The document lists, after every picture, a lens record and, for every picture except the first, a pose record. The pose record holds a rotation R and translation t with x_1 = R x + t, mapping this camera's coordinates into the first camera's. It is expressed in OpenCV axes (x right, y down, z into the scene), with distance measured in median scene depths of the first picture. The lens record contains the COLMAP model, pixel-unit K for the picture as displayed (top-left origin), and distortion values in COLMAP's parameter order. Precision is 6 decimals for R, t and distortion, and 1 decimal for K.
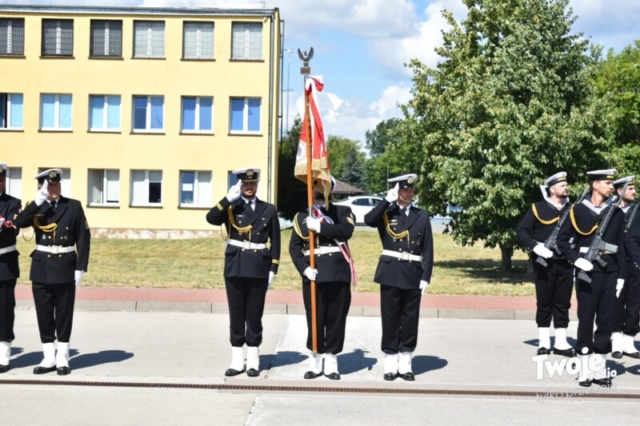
lens RADIAL K [[1164.2, 0, 320.0], [0, 1164.2, 213.6], [0, 0, 1]] dist [0.029723, 0.000000]
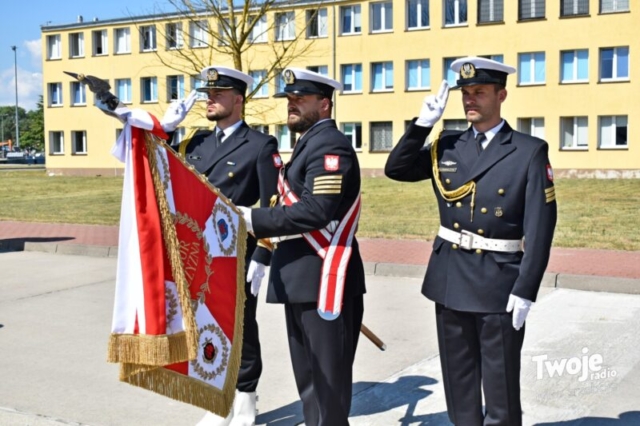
lens RADIAL K [[902.6, 0, 320.2], [0, 902.6, 210.9], [0, 0, 1]] dist [0.016734, 0.000000]
pose [[0.869420, 0.007784, -0.494012, 0.033686], [0.021409, 0.998343, 0.053408, 0.000954], [0.493609, -0.057010, 0.867813, 0.115577]]
